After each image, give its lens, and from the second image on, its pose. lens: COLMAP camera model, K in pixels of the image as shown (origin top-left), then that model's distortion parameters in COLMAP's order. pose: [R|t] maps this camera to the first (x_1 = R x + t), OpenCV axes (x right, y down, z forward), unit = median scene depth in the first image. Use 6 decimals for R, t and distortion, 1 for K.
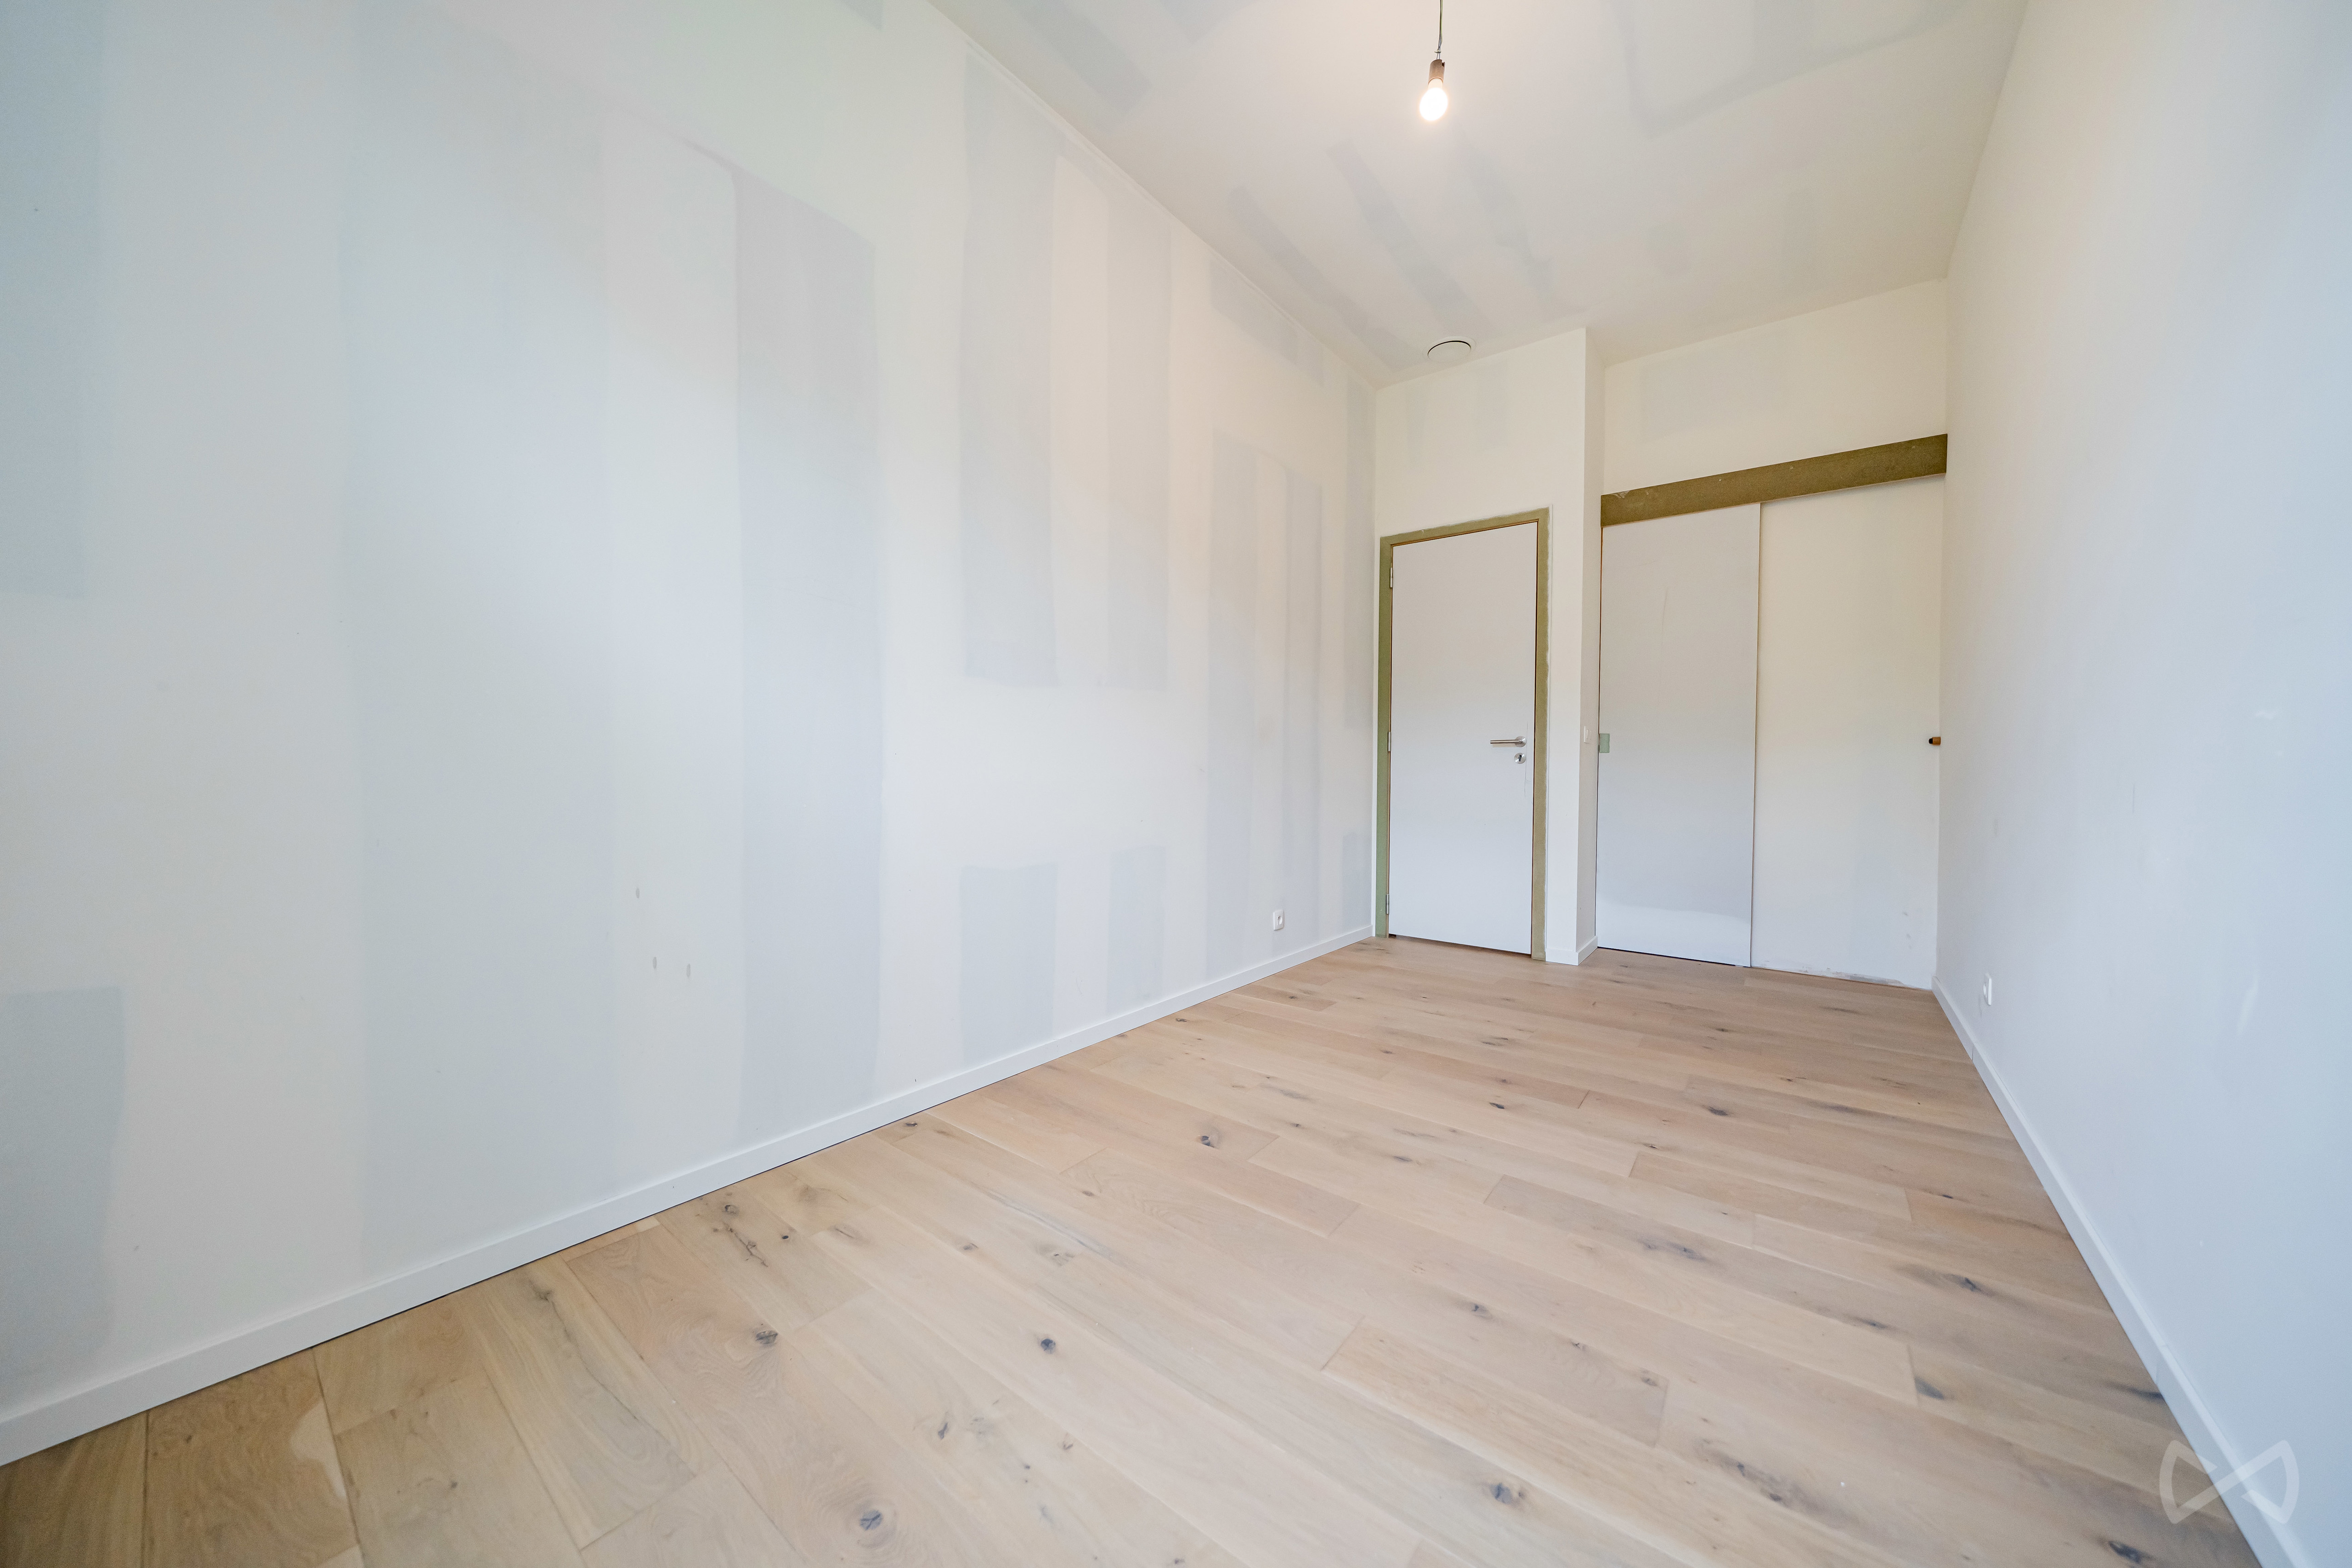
lens RADIAL K [[800.6, 0, 1162.5], [0, 800.6, 778.8], [0, 0, 1]] dist [-0.004330, -0.000118]
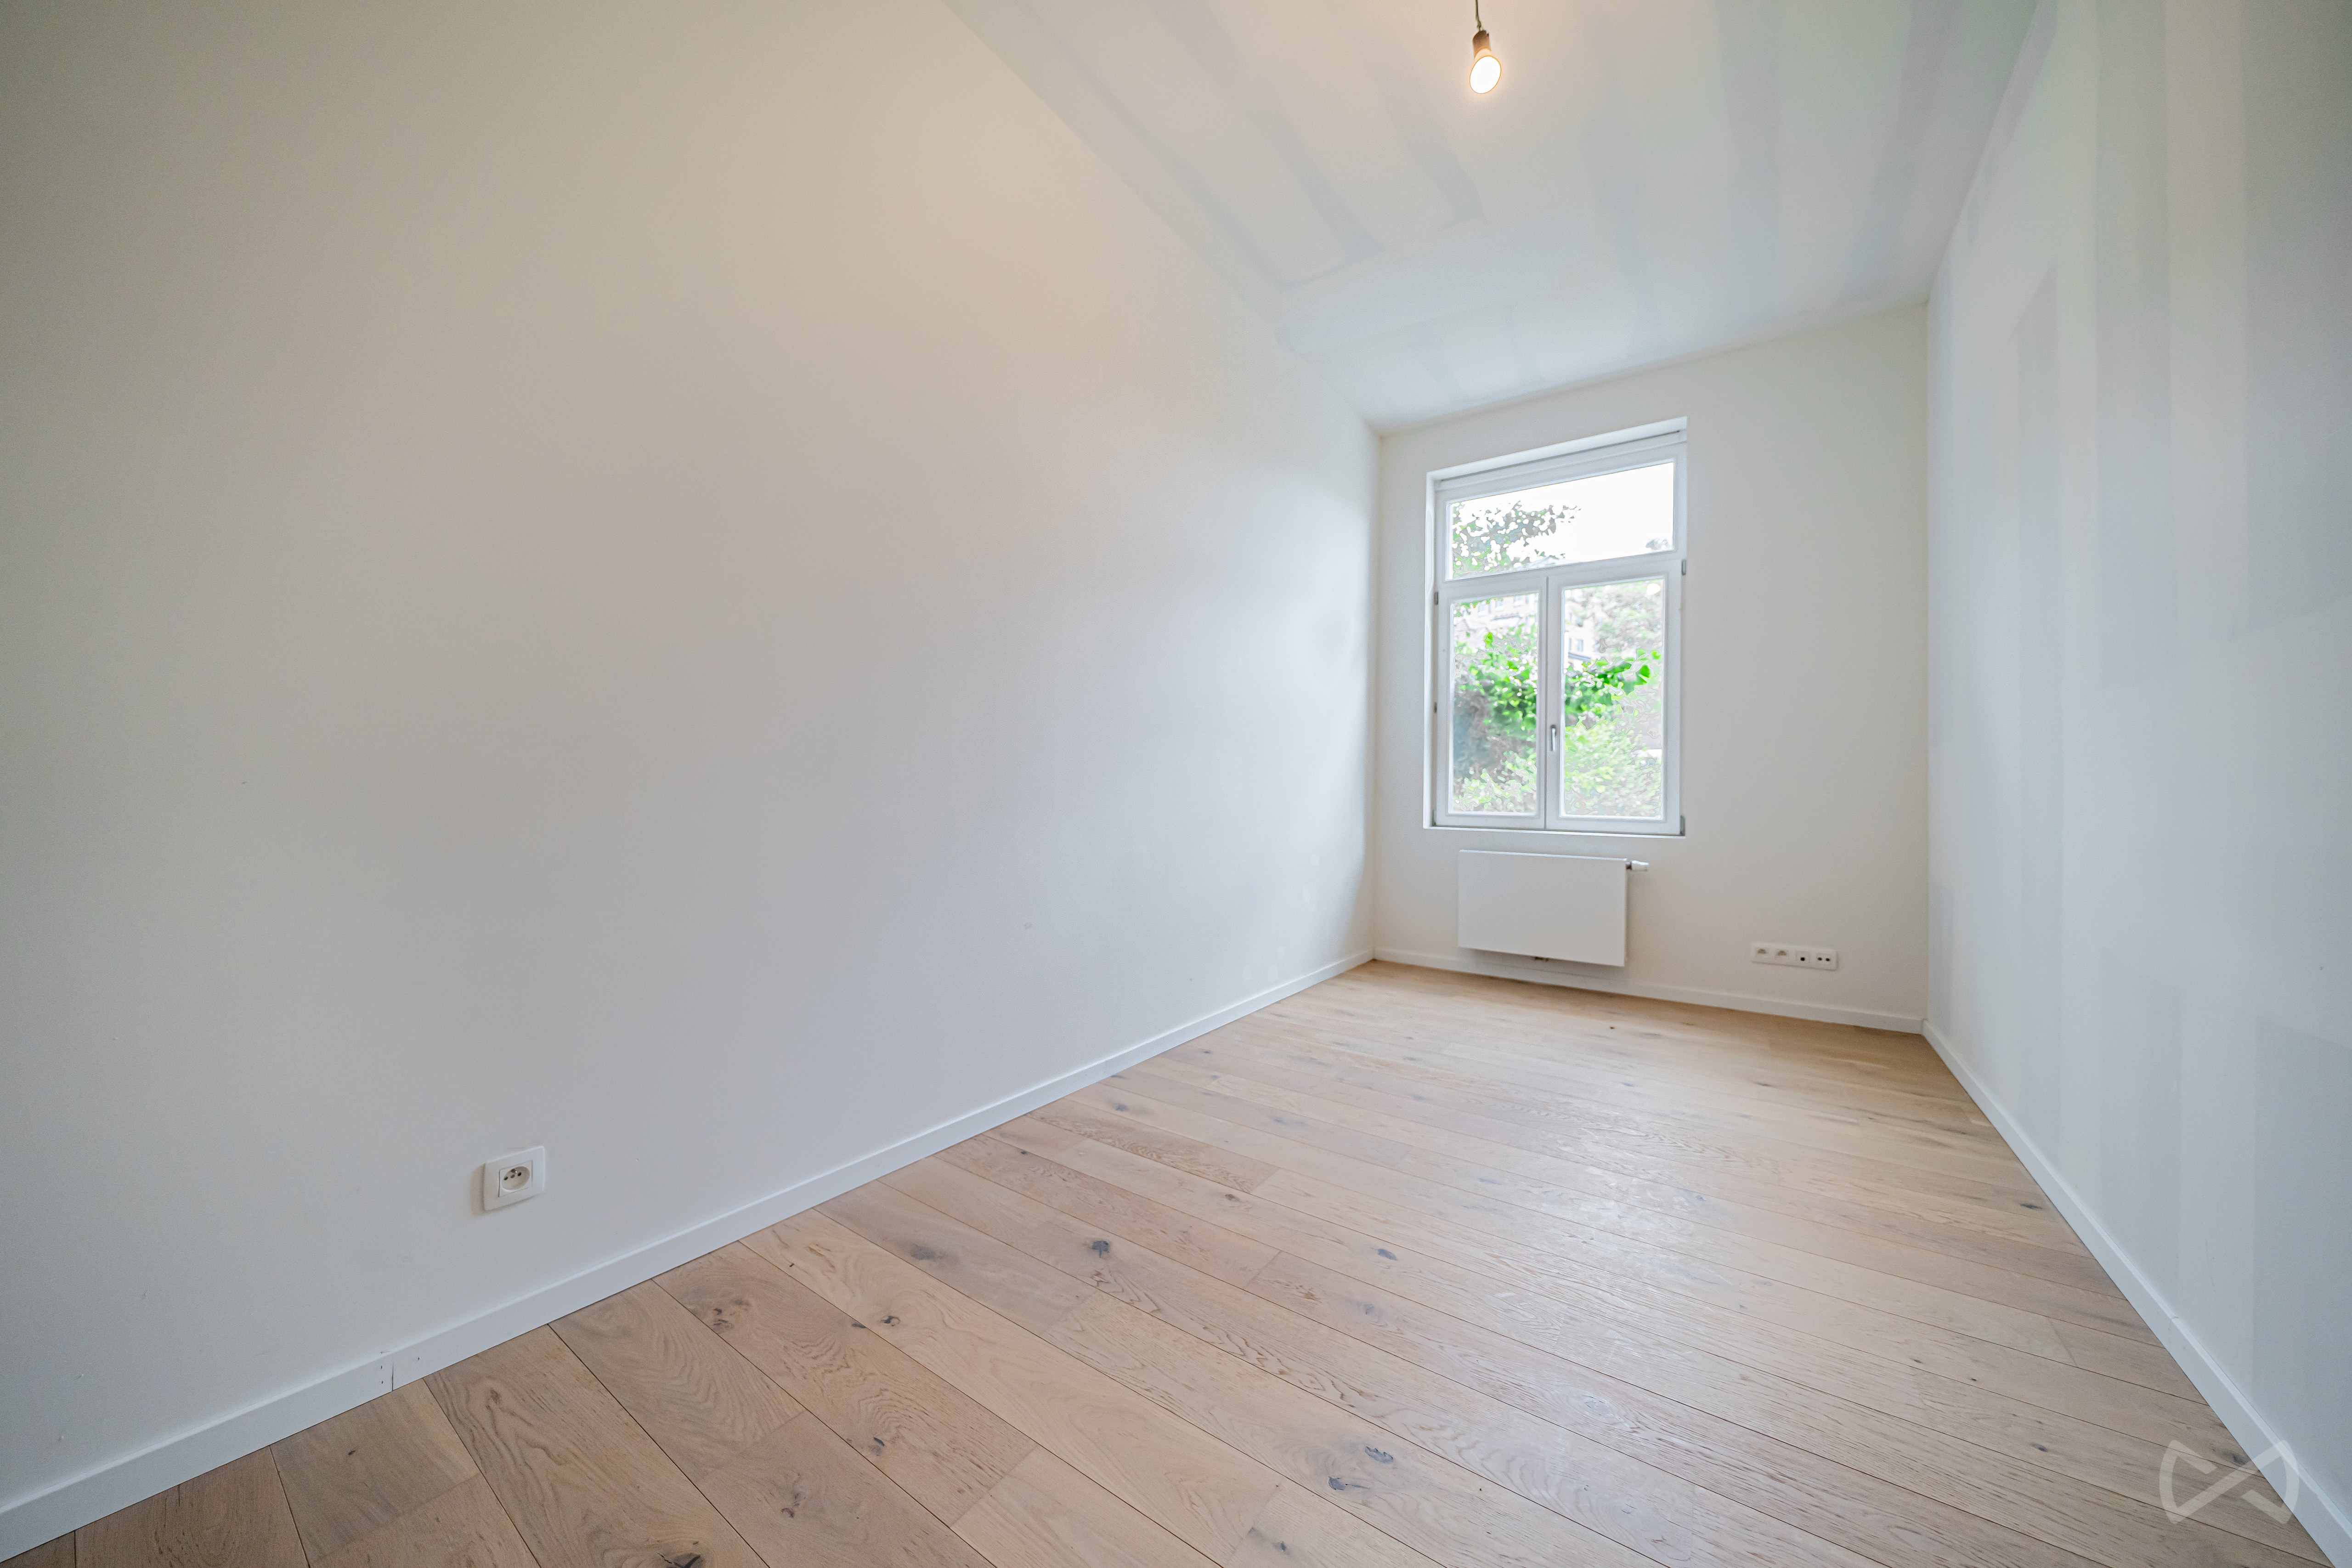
lens RADIAL K [[800.6, 0, 1162.5], [0, 800.6, 778.8], [0, 0, 1]] dist [-0.004330, -0.000118]
pose [[-0.998411, -0.019410, -0.052903, 0.922005], [-0.019815, 0.999778, 0.007147, -0.045761], [0.052753, 0.008183, -0.998574, 2.360368]]
